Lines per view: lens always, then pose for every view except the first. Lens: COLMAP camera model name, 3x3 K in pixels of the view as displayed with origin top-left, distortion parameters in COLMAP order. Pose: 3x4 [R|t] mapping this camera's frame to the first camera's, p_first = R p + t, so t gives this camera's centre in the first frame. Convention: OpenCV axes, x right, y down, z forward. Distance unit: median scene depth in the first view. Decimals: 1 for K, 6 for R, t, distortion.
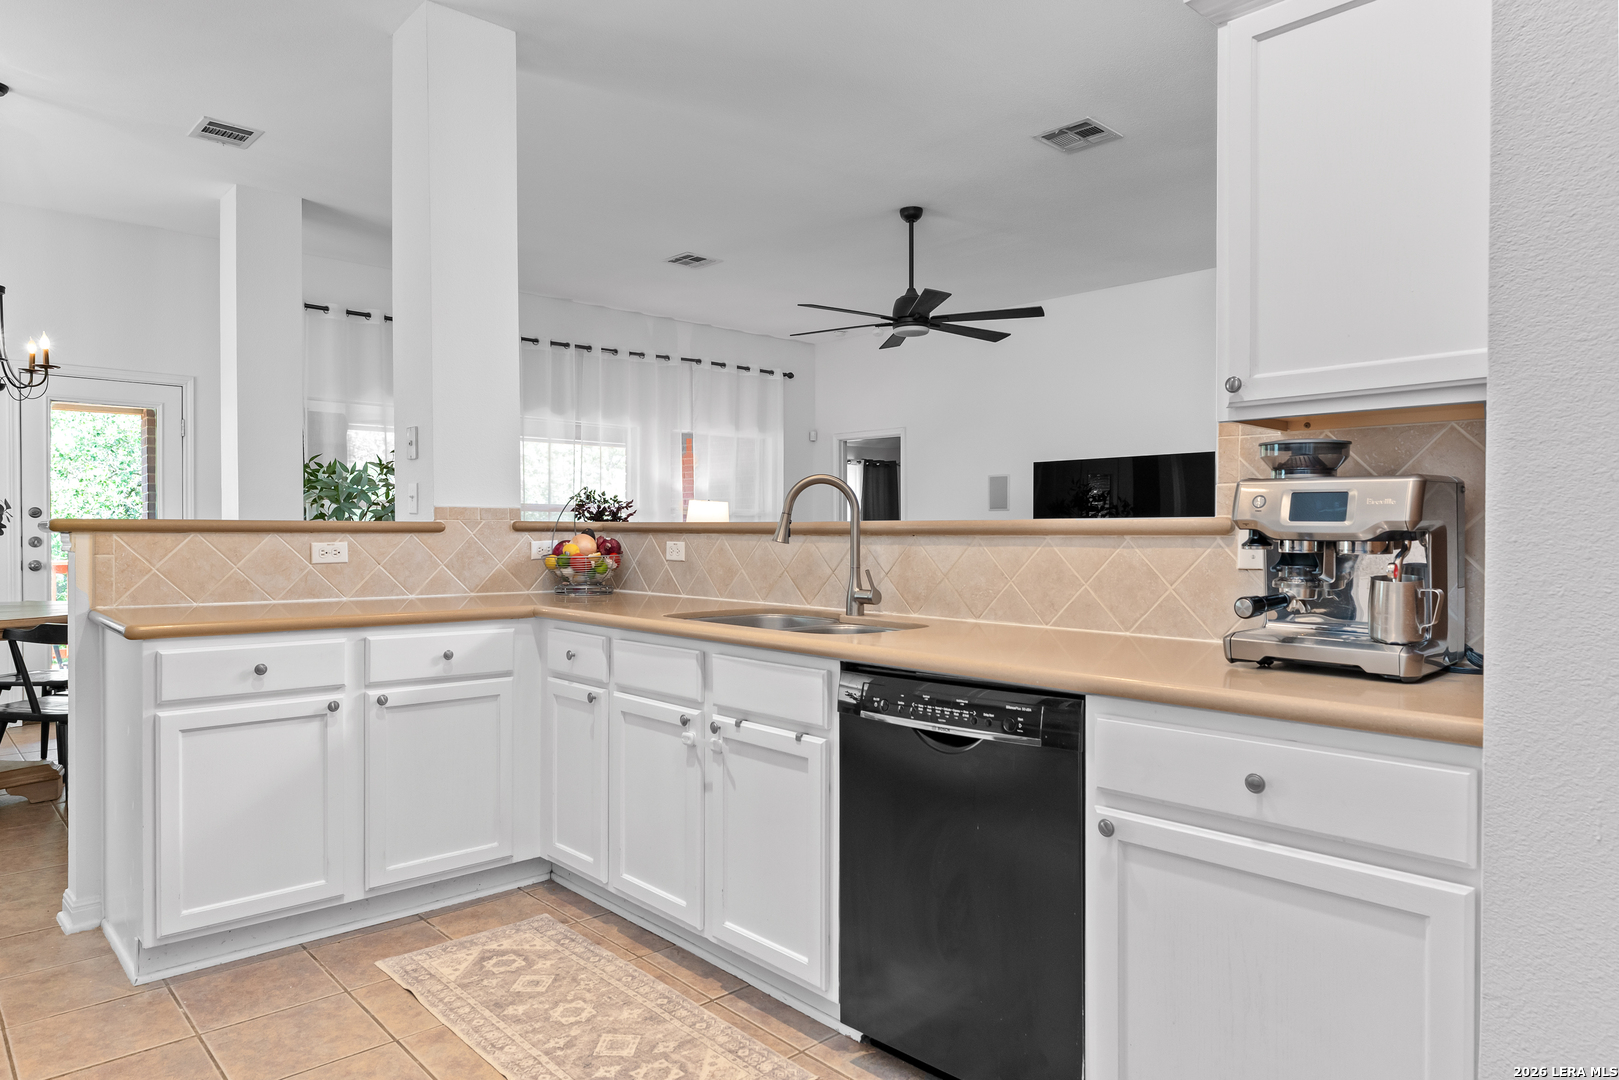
lens RADIAL K [[1008.9, 0, 802.3], [0, 1008.9, 539.4], [0, 0, 1]] dist [-0.000444, 0.001062]
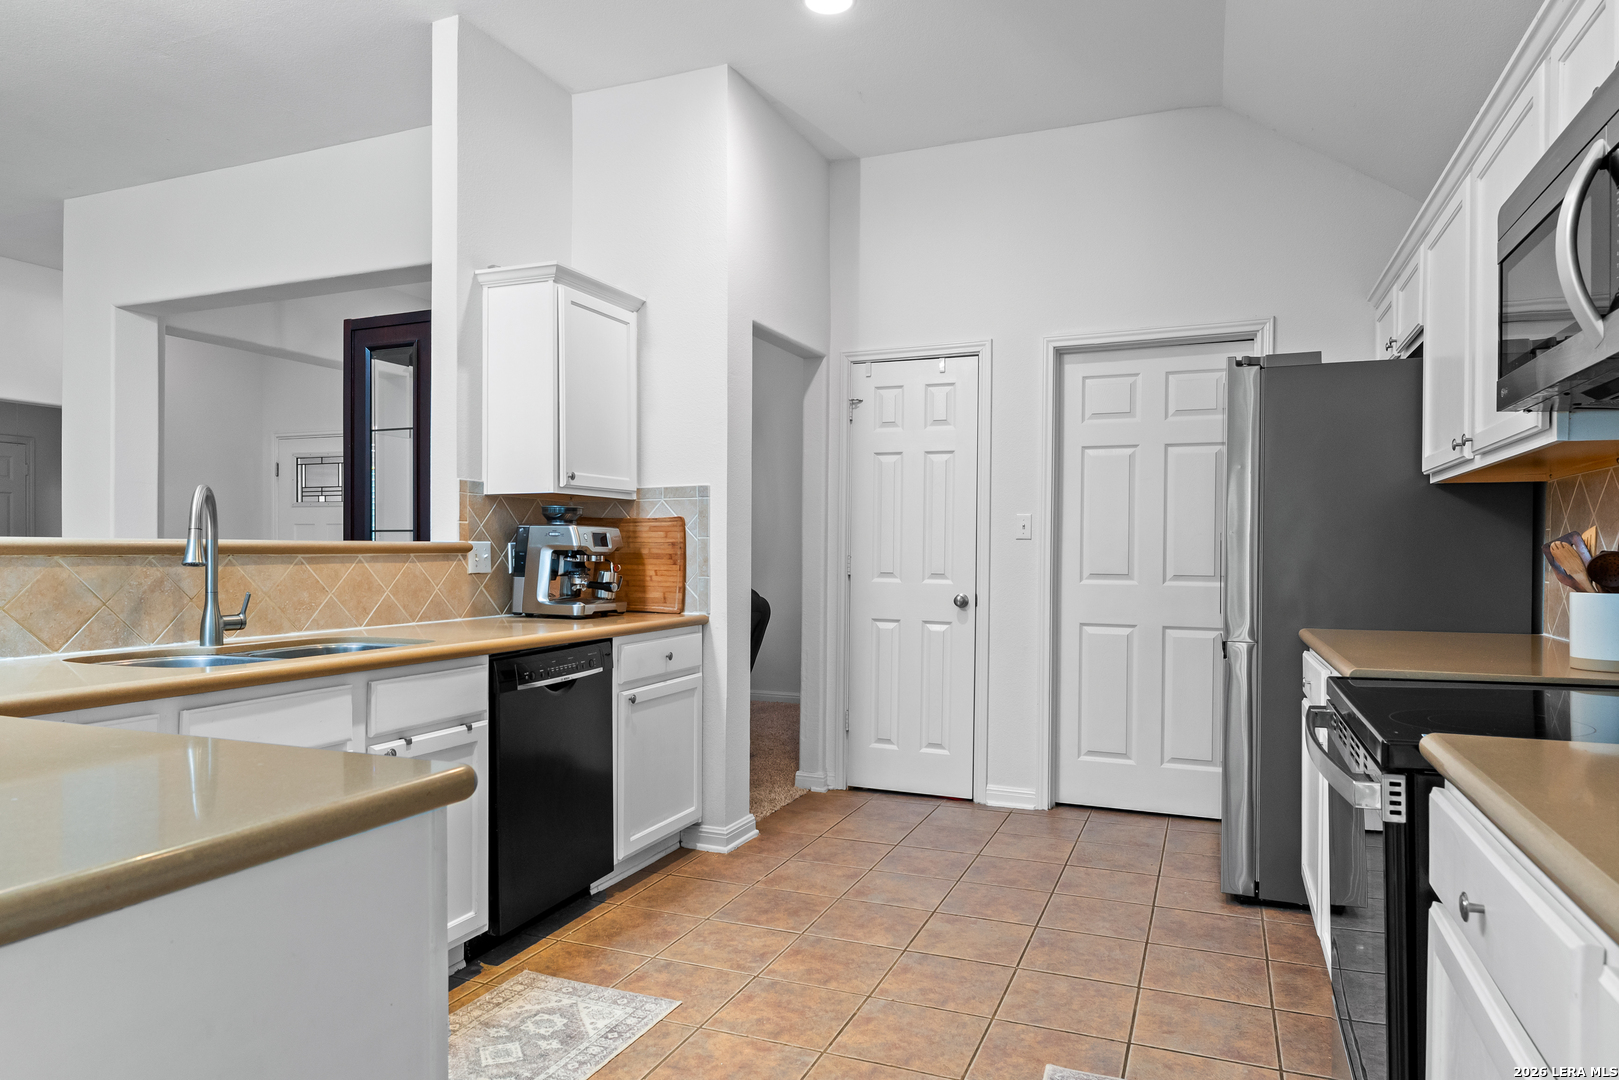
lens RADIAL K [[1008.9, 0, 810.0], [0, 1008.9, 546.0], [0, 0, 1]] dist [-0.000444, 0.001062]
pose [[-0.428542, 0.000073, 0.903522, -1.213896], [0.002748, 0.999995, 0.001222, -0.015019], [-0.903518, 0.003006, -0.428540, 1.125442]]
